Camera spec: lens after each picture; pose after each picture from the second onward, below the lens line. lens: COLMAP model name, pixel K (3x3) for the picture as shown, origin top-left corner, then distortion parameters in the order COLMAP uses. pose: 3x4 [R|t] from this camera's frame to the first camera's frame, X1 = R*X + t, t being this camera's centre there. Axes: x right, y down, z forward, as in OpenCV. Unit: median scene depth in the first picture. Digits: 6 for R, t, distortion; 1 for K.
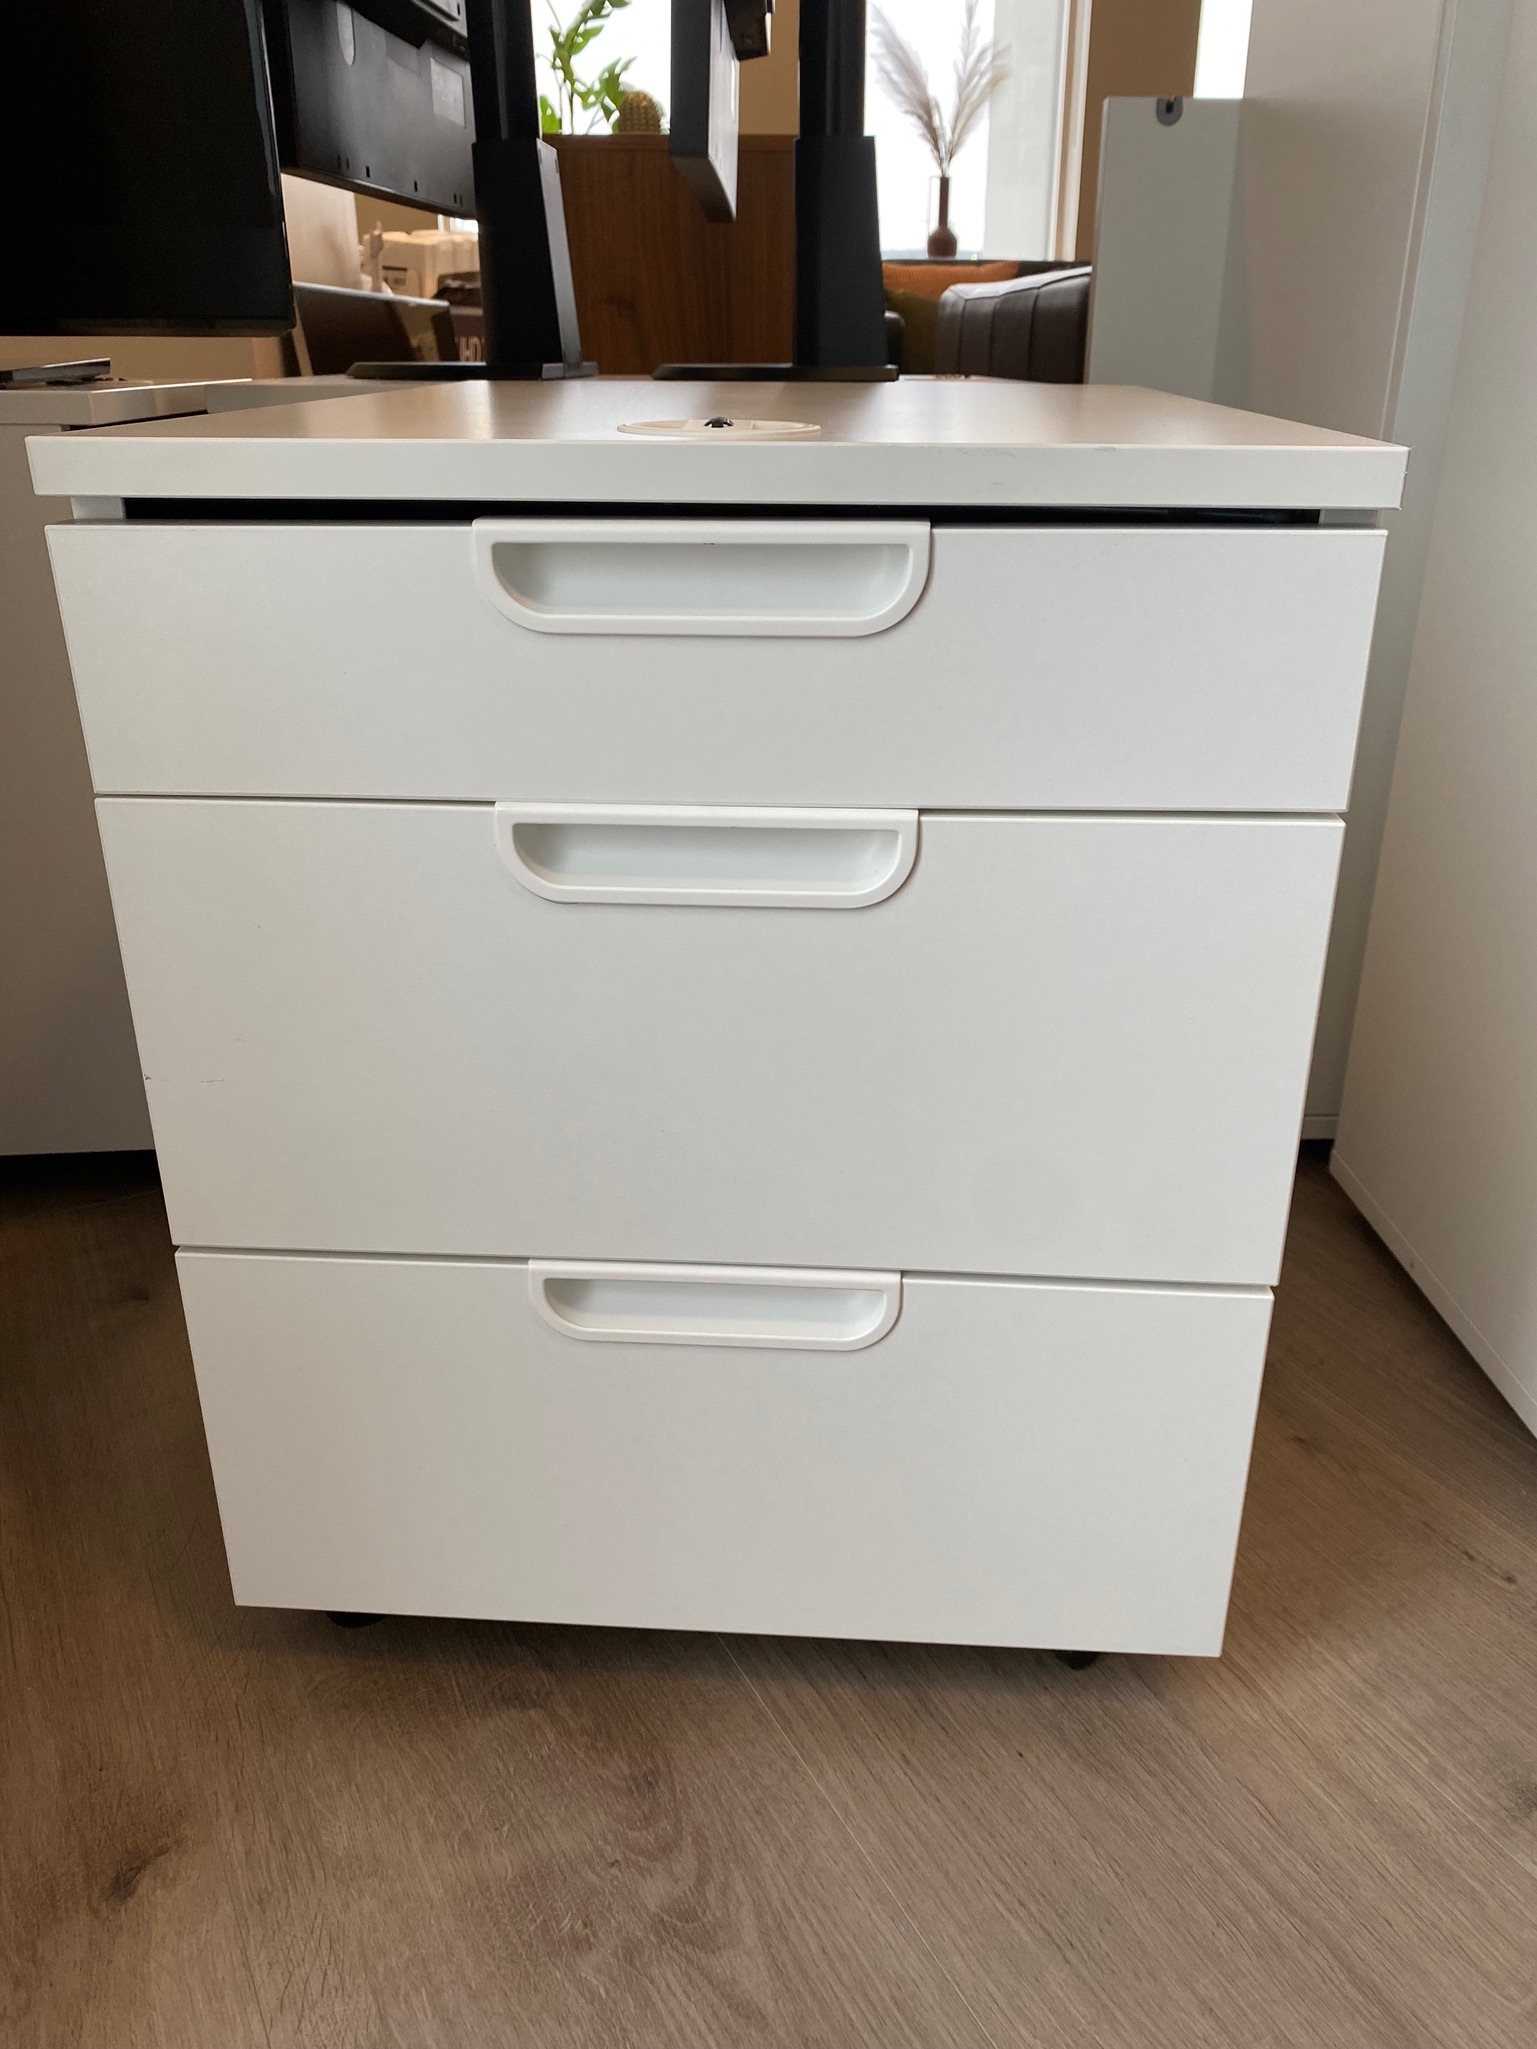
lens RADIAL K [[1581.3, 0, 760.5], [0, 1581.3, 1008.2], [0, 0, 1]] dist [0.003005, 0.001435]
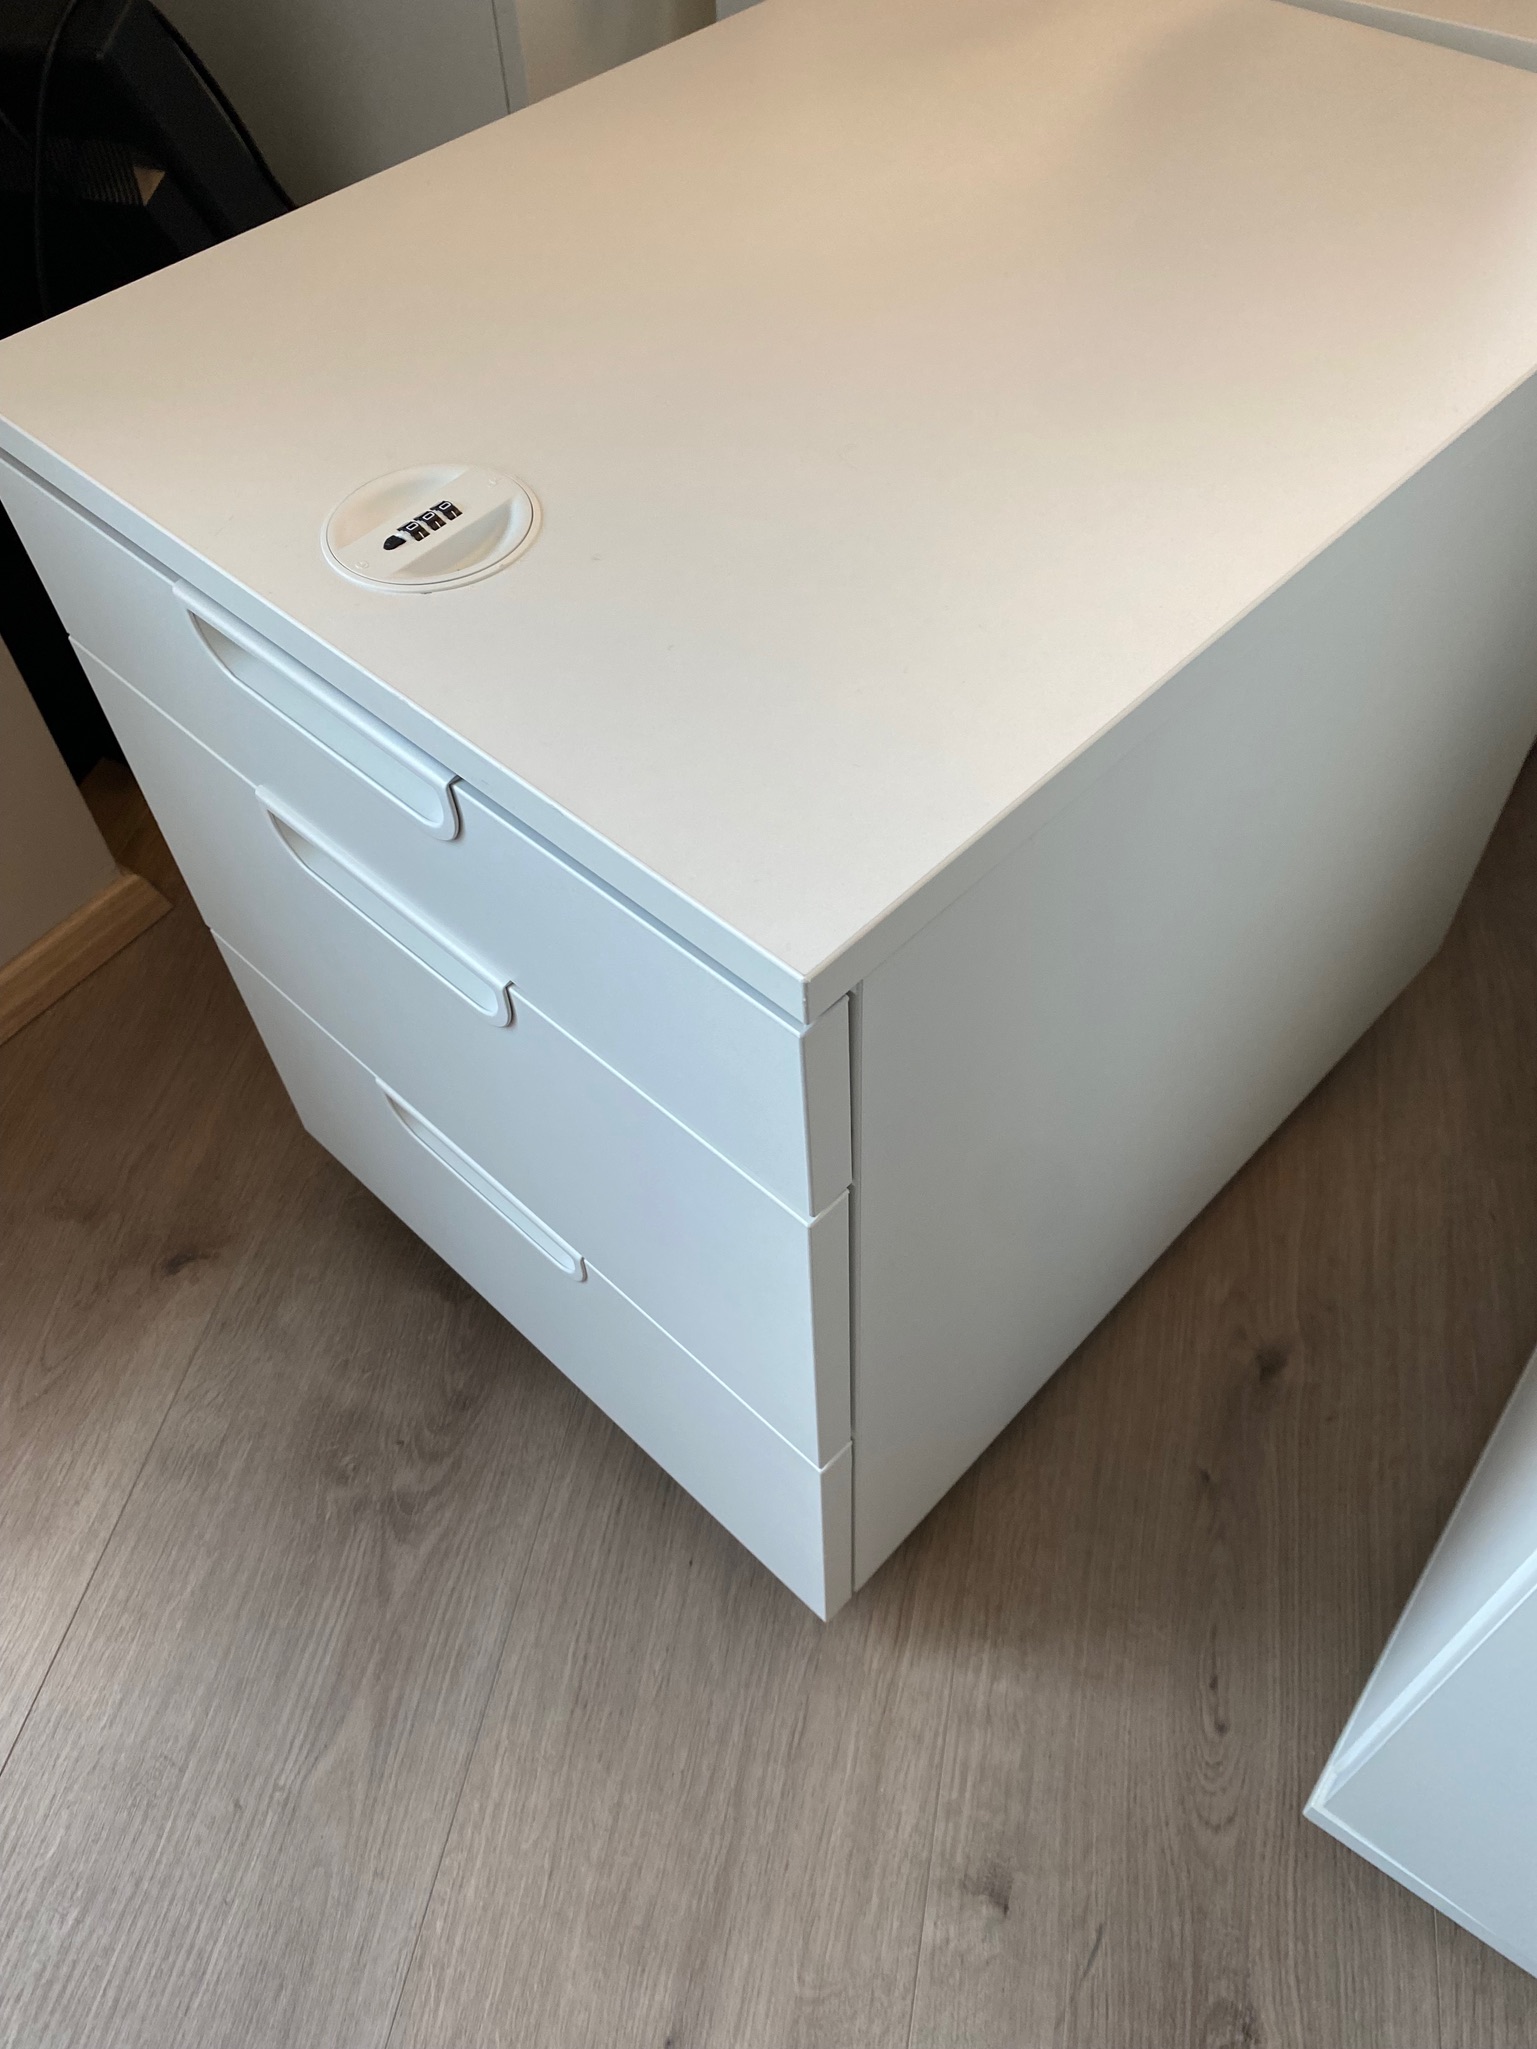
lens RADIAL K [[1581.3, 0, 760.5], [0, 1581.3, 1008.2], [0, 0, 1]] dist [0.003005, 0.001435]
pose [[0.767870, 0.479333, -0.424989, 0.535692], [-0.215820, 0.818203, 0.532884, -0.557600], [0.603157, -0.317465, 0.731723, 0.283863]]
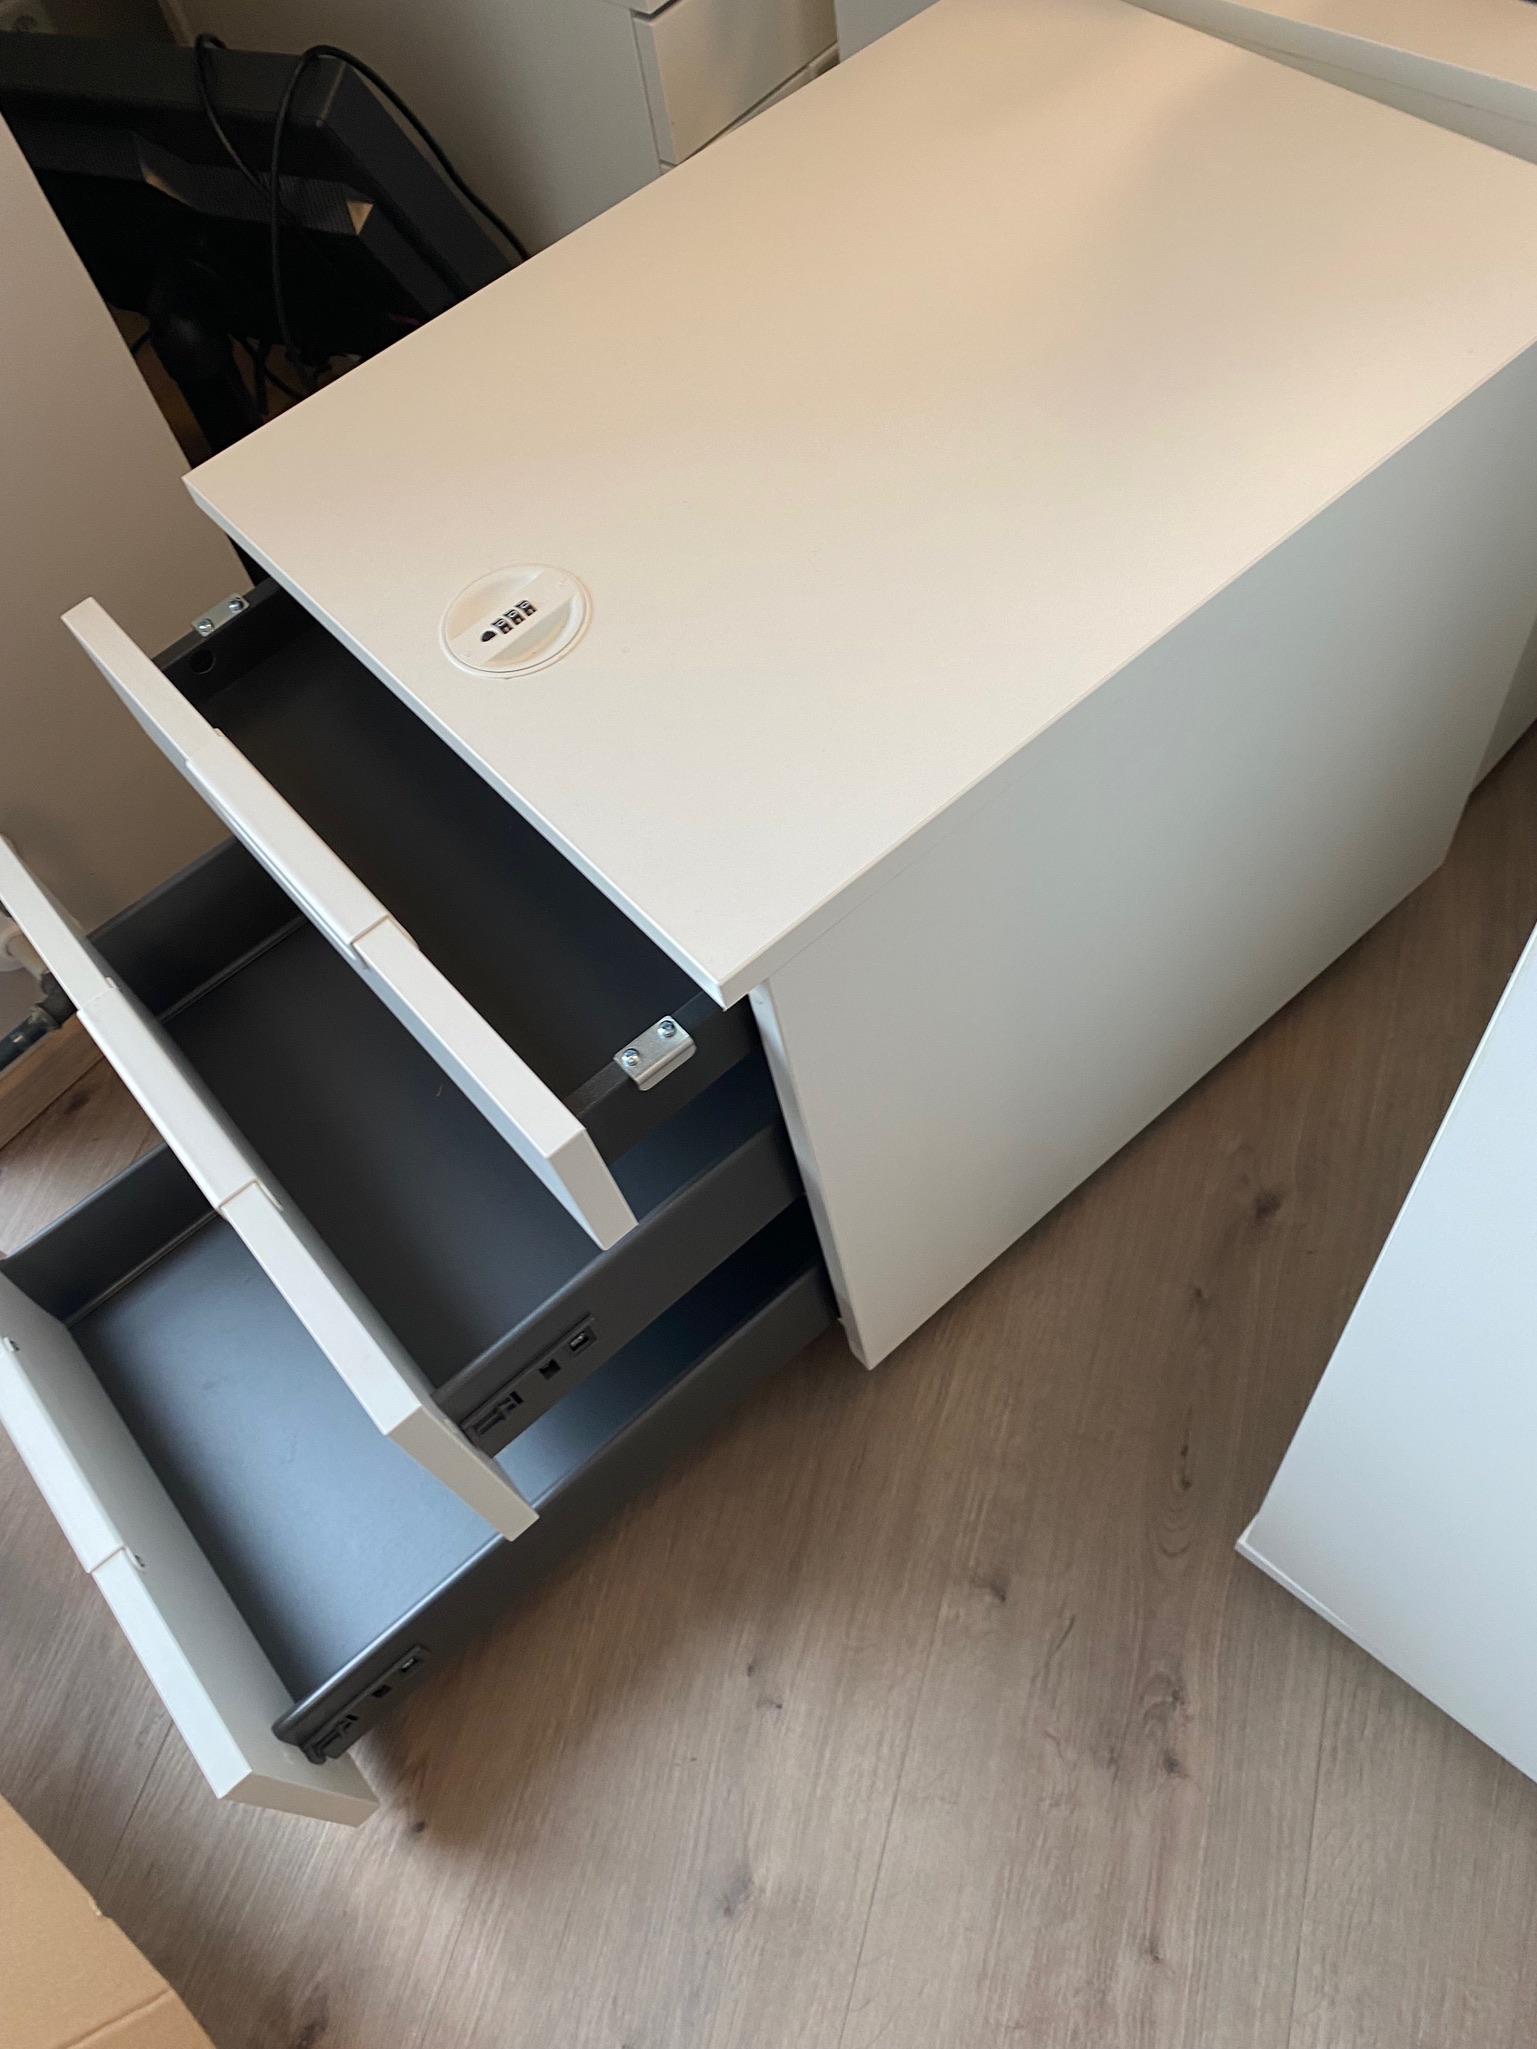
lens RADIAL K [[1528.2, 0, 781.8], [0, 1528.2, 1031.3], [0, 0, 1]] dist [-0.000553, -0.001612]
pose [[0.690197, 0.551577, -0.468393, 0.732474], [-0.122261, 0.726872, 0.675803, -0.819249], [0.713219, -0.409171, 0.569121, 0.251119]]
